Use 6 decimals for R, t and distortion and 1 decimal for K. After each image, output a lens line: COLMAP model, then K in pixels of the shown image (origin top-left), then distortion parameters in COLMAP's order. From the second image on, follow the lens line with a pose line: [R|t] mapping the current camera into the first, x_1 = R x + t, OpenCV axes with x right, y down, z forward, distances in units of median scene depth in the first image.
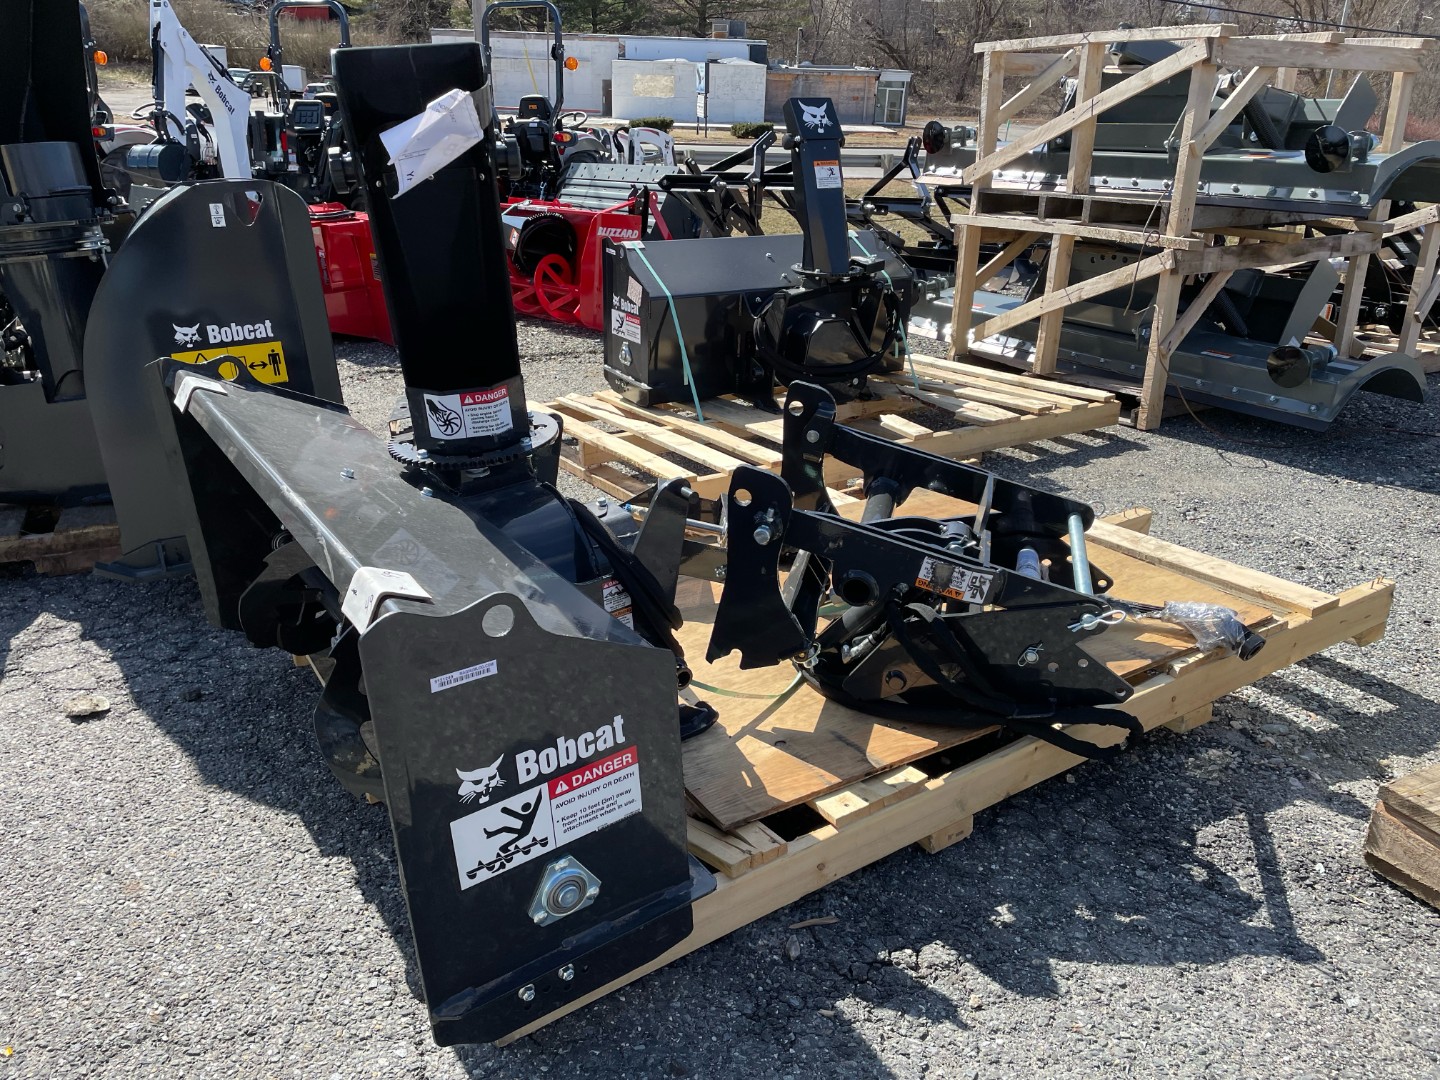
lens RADIAL K [[1062.4, 0, 708.7], [0, 1062.4, 540.5], [0, 0, 1]] dist [0.094530, -0.109712]
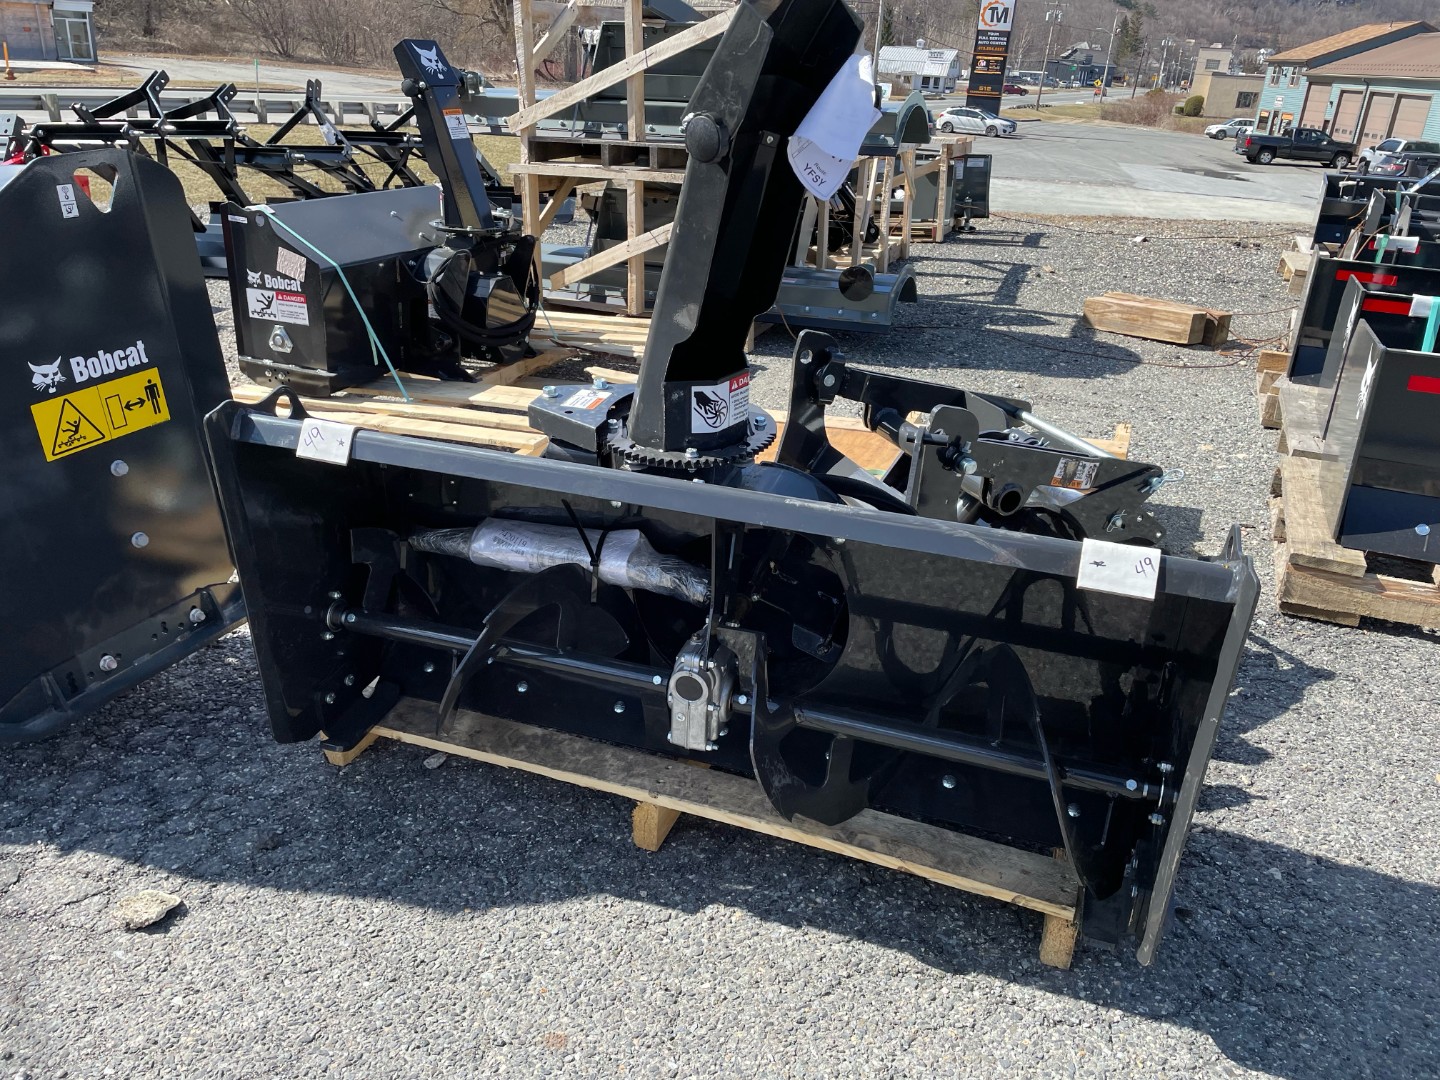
lens RADIAL K [[1062.4, 0, 708.7], [0, 1062.4, 540.5], [0, 0, 1]] dist [0.094530, -0.109712]
pose [[0.795721, -0.231437, 0.559701, -0.321337], [0.205393, 0.972466, 0.110109, -0.043426], [-0.569773, 0.027342, 0.821347, 0.104836]]
